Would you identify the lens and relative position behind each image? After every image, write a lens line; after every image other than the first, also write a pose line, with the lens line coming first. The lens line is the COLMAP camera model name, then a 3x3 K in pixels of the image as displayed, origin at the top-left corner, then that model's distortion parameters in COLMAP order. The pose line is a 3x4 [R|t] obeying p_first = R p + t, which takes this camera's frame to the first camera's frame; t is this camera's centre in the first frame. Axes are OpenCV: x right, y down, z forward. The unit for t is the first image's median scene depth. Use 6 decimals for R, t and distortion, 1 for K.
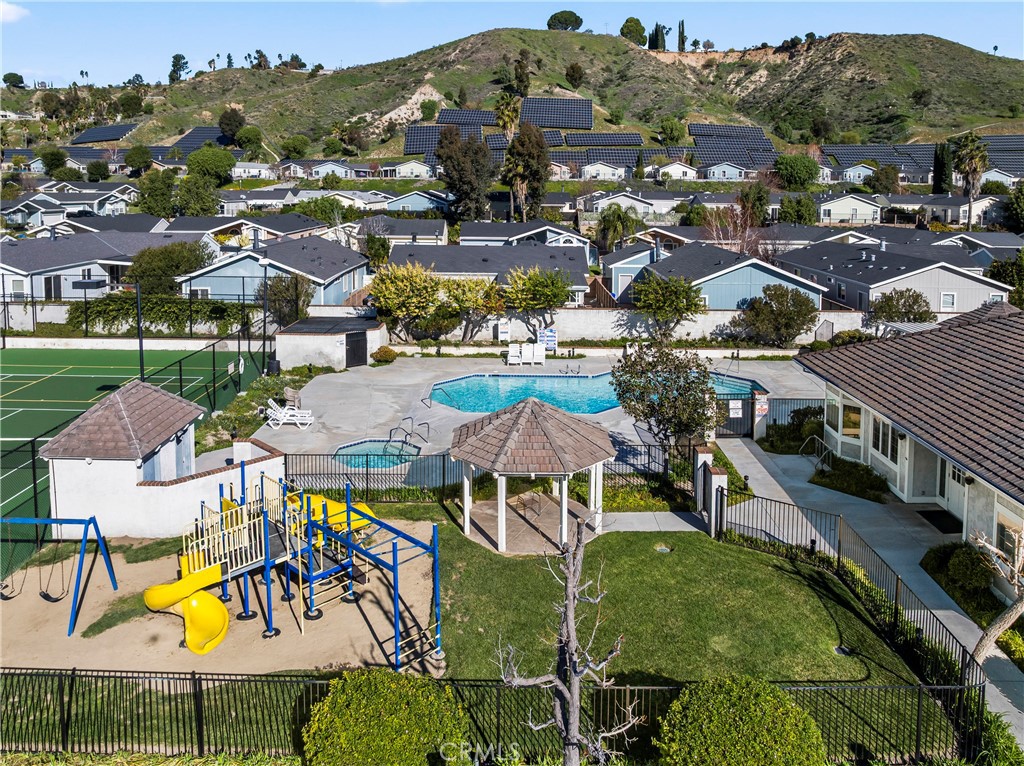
lens RADIAL K [[761.6, 0, 510.8], [0, 761.6, 234.0], [0, 0, 1]] dist [-0.049997, 0.011296]
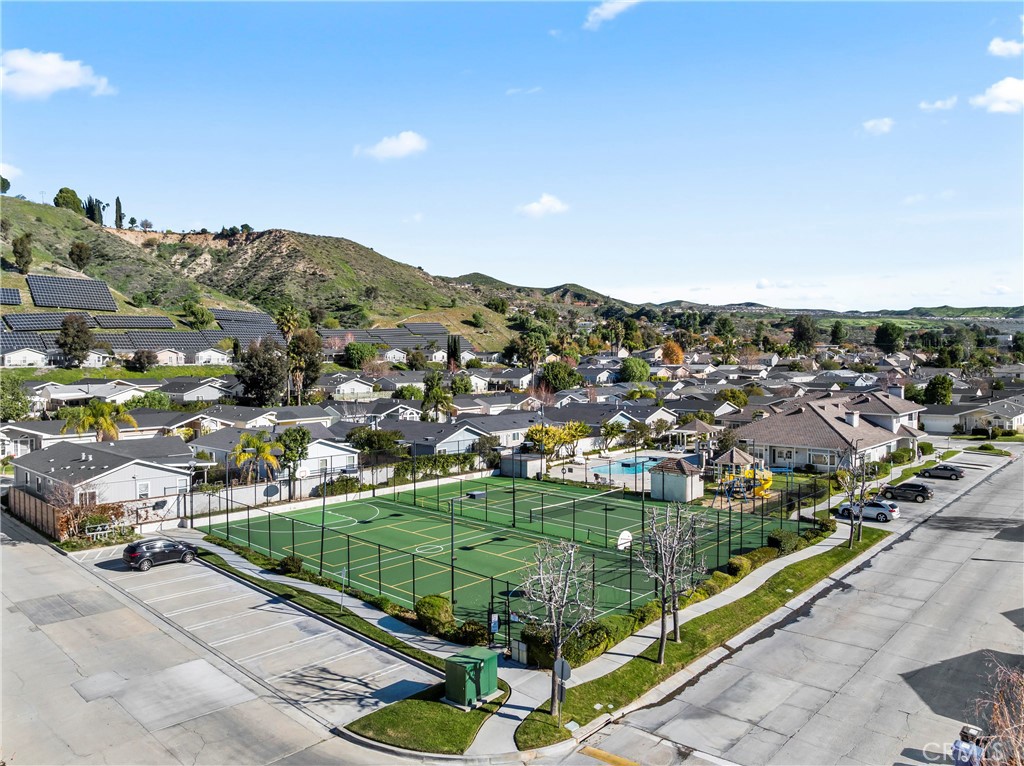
lens RADIAL K [[735.3, 0, 502.1], [0, 735.3, 385.4], [0, 0, 1]] dist [-0.029358, -0.001879]
pose [[0.684285, -0.043341, 0.727925, -0.334739], [0.057986, 0.998305, 0.004929, -0.016581], [-0.726905, 0.038837, 0.685639, -0.063986]]
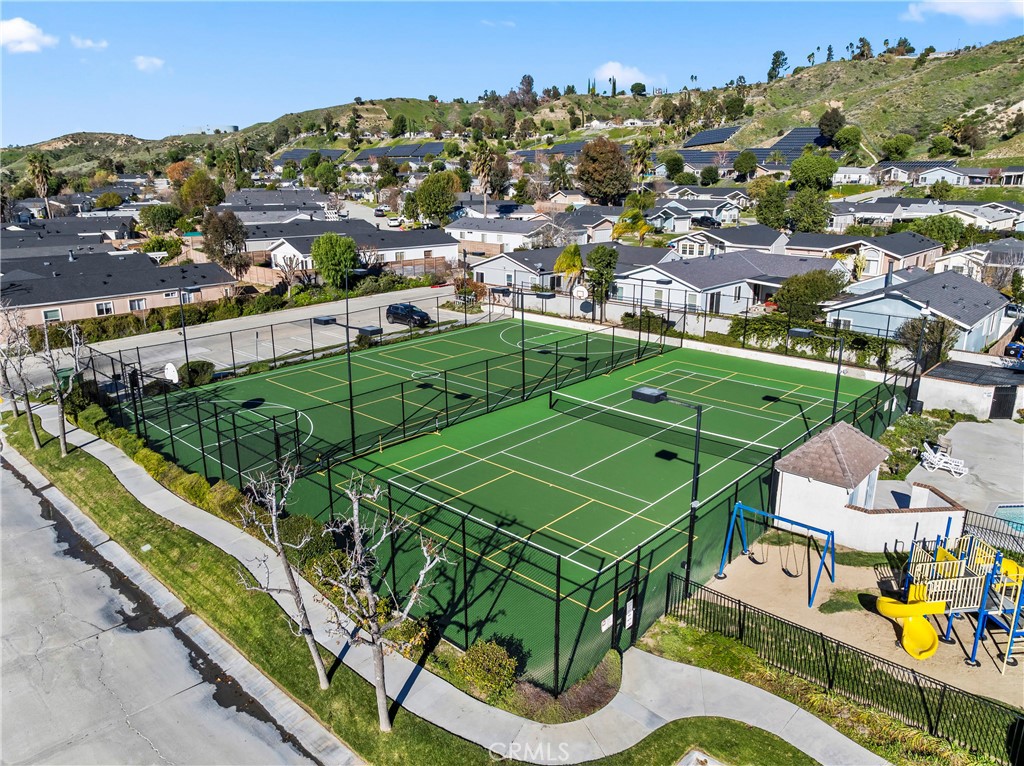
lens RADIAL K [[716.4, 0, 512.0], [0, 716.4, 383.0], [0, 0, 1]] dist [-0.067654, 0.040554]
pose [[0.737461, 0.179516, -0.651095, -0.015579], [-0.035481, 0.972995, 0.228082, -0.012176], [0.674457, -0.145100, 0.723916, -0.022498]]
